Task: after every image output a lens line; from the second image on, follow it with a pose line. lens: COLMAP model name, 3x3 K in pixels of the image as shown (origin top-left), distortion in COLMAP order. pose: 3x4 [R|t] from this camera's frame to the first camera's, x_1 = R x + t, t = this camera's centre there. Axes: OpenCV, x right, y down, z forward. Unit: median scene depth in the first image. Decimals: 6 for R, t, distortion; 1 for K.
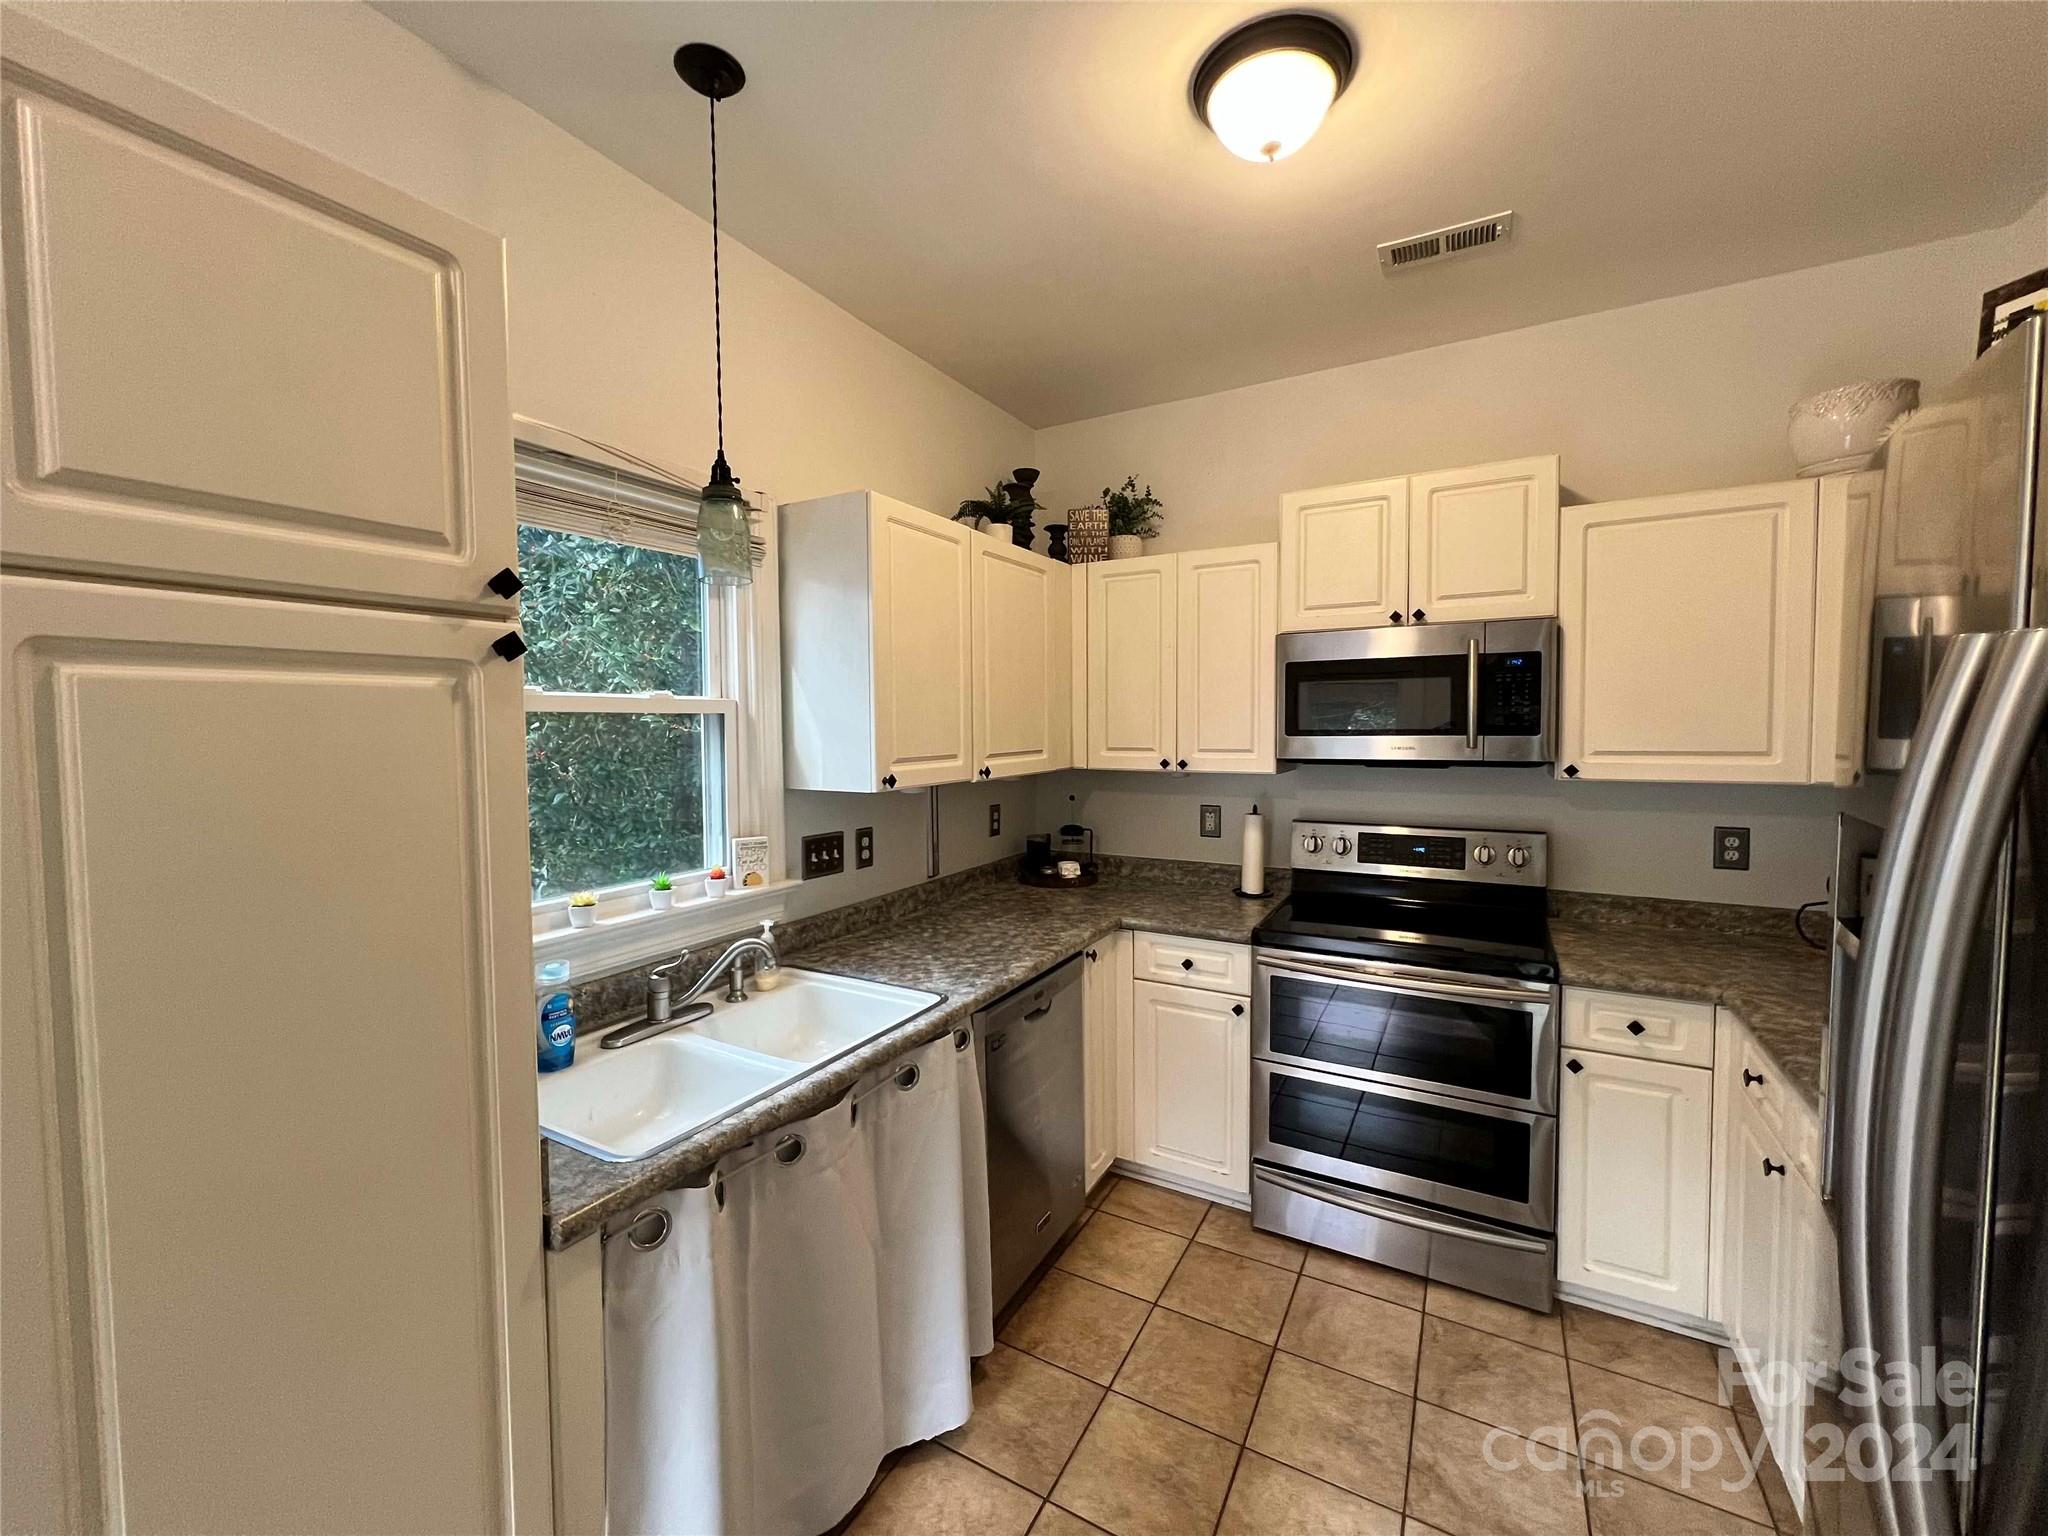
lens RADIAL K [[817.2, 0, 1024.6], [0, 817.2, 761.1], [0, 0, 1]] dist [0.000291, 0.000136]
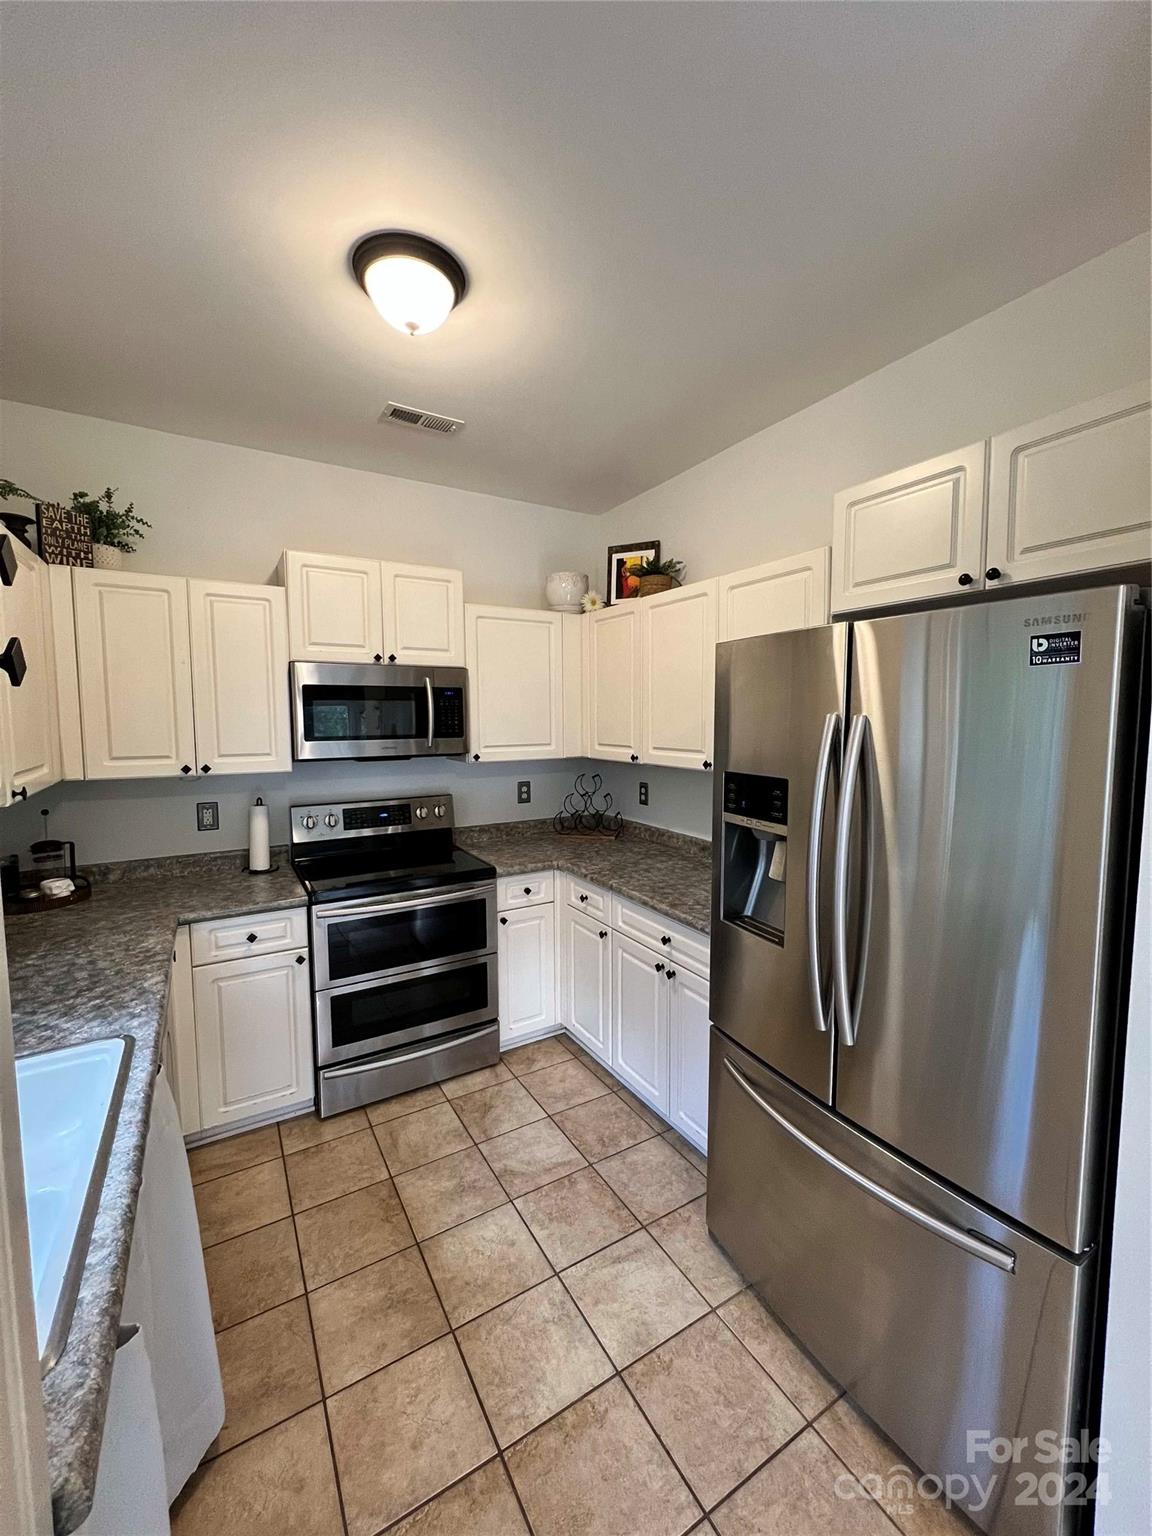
lens RADIAL K [[612.9, 0, 579.2], [0, 612.9, 765.3], [0, 0, 1]] dist [0.000291, 0.000136]
pose [[0.490261, -0.064454, 0.869189, -0.356641], [0.040317, 0.997871, 0.051256, -0.029016], [-0.870642, 0.009914, 0.491816, 0.166257]]
